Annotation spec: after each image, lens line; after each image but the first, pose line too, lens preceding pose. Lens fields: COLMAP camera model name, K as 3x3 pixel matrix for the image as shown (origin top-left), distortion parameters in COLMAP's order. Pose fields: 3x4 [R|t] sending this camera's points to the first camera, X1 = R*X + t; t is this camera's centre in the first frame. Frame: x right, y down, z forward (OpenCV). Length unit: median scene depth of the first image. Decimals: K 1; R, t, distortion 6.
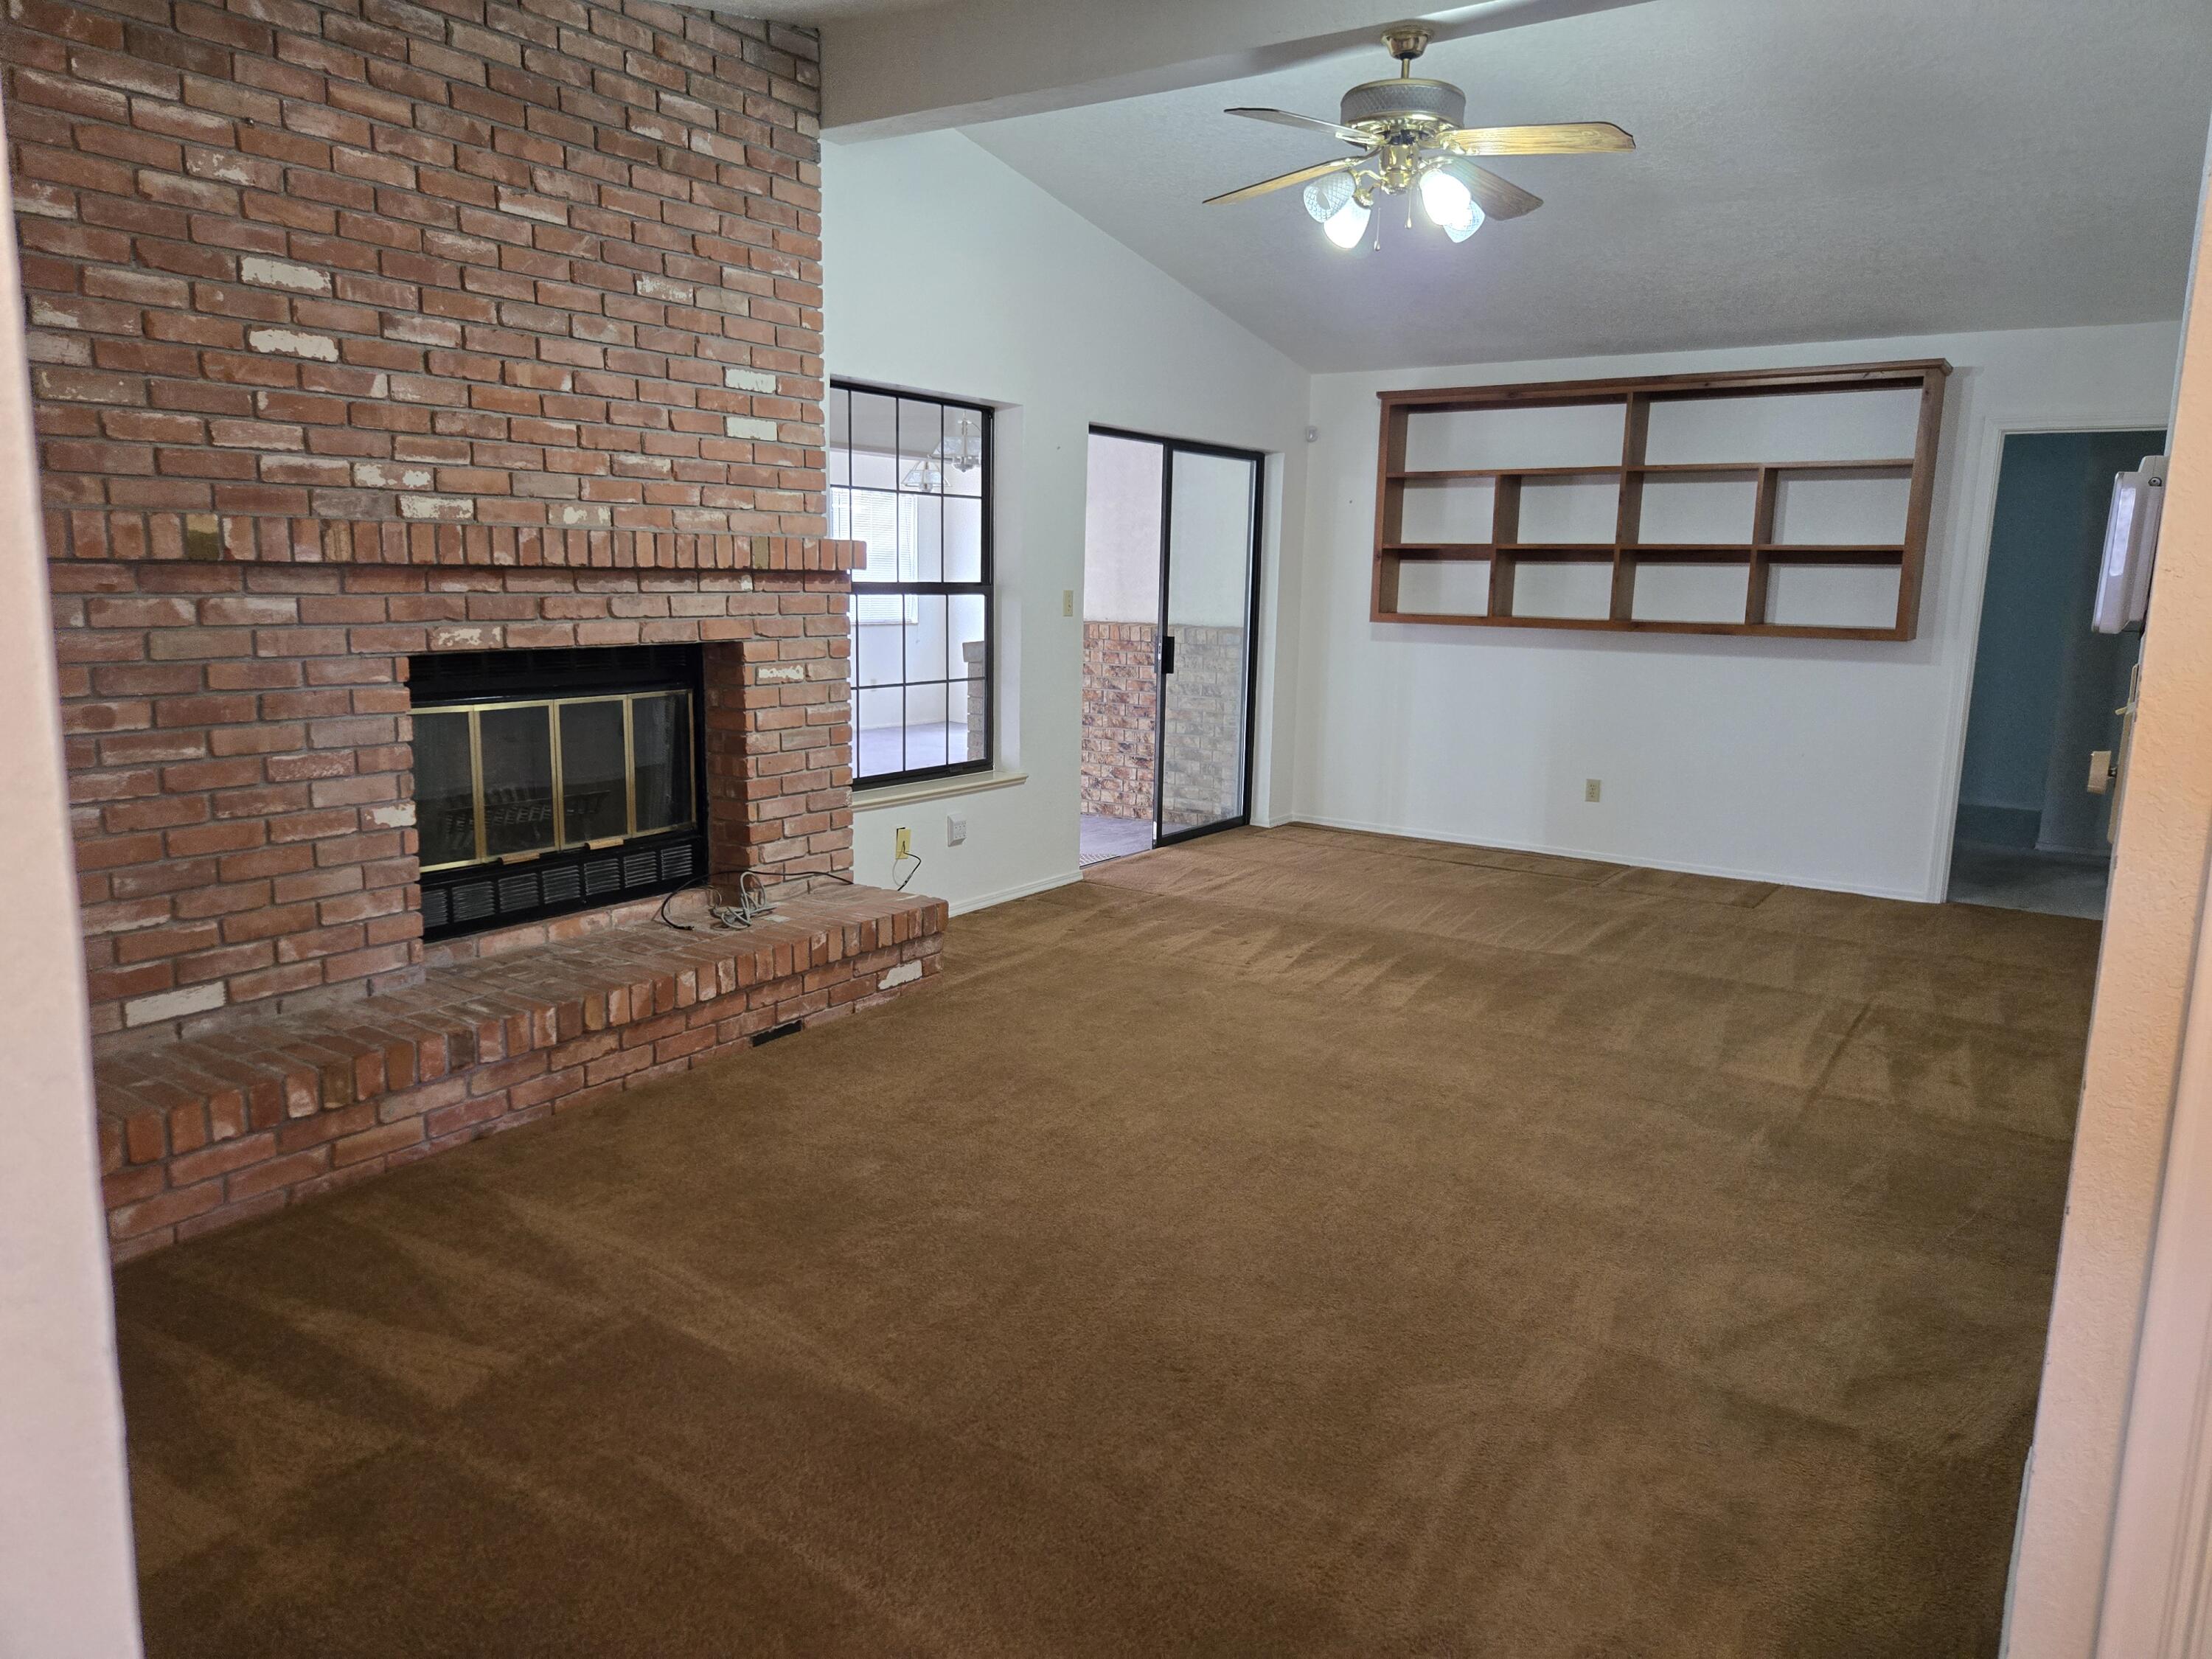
lens RADIAL K [[1480.3, 0, 1102.0], [0, 1480.3, 814.8], [0, 0, 1]] dist [0.066431, -0.052107]
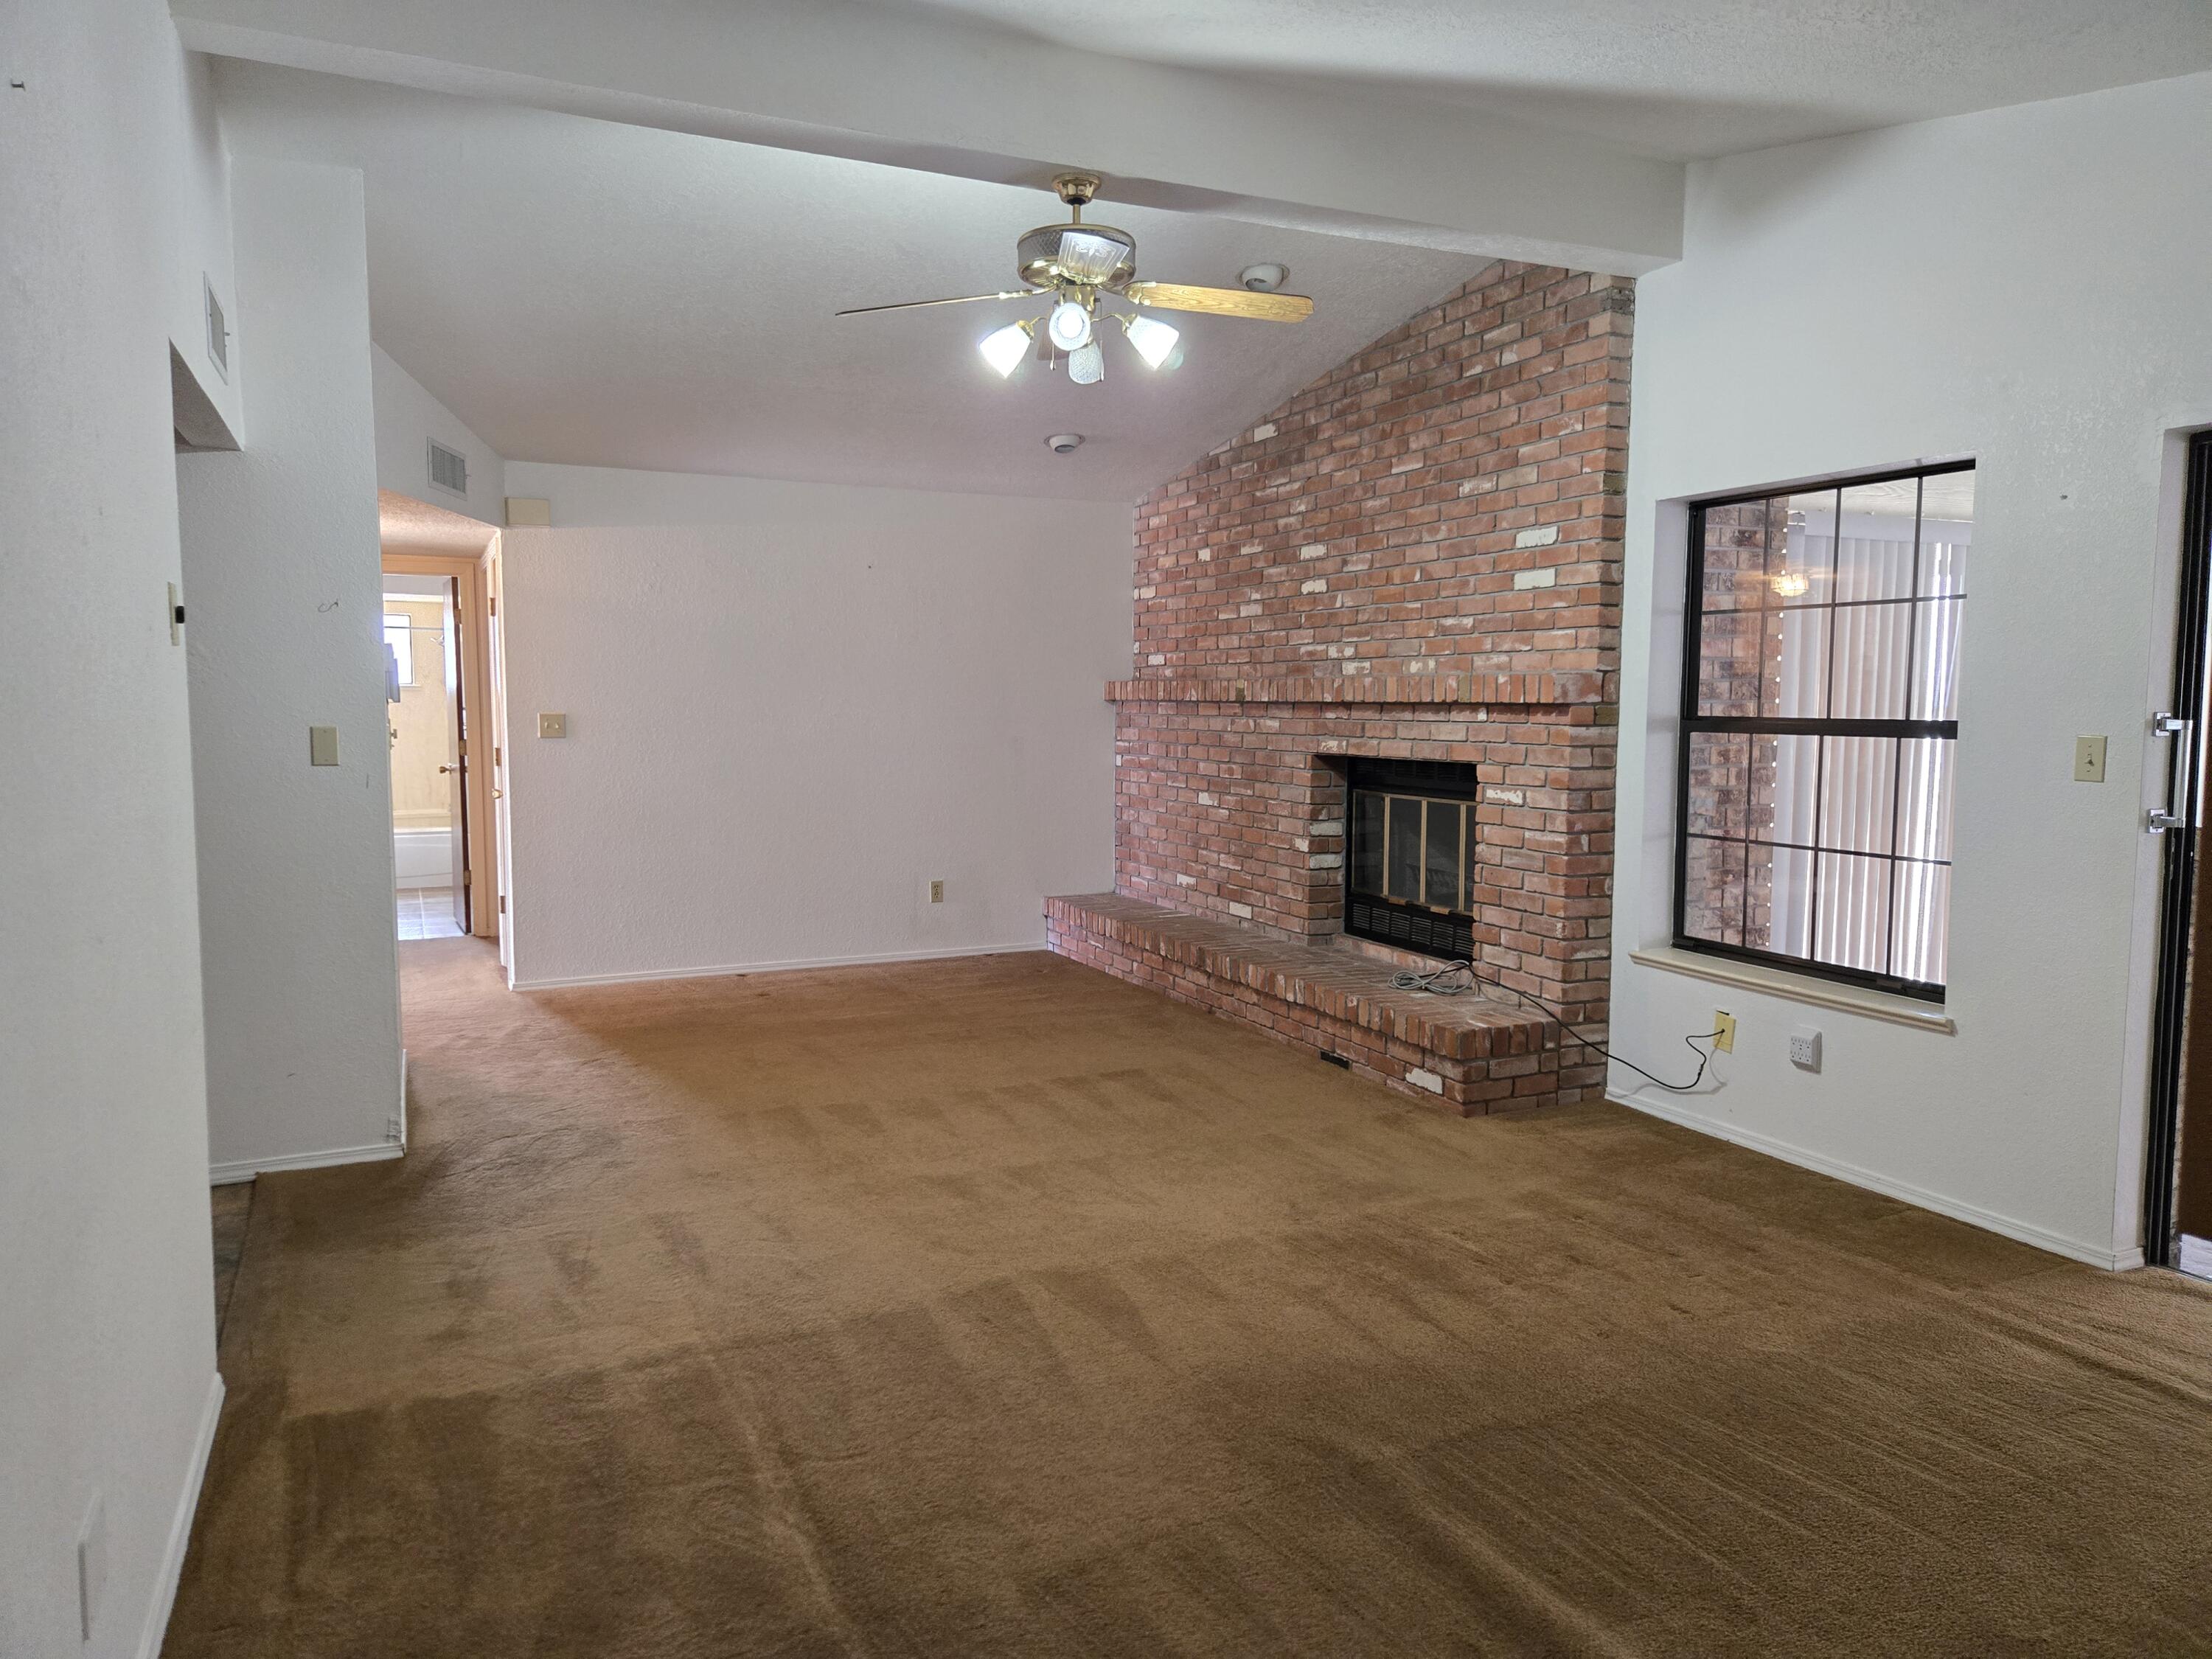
lens RADIAL K [[1480.3, 0, 1102.0], [0, 1480.3, 814.8], [0, 0, 1]] dist [0.066431, -0.052107]
pose [[-0.510743, 0.051634, -0.858182, 0.977421], [-0.151969, 0.977055, 0.149230, -0.221515], [0.846196, 0.206635, -0.491177, 1.425246]]
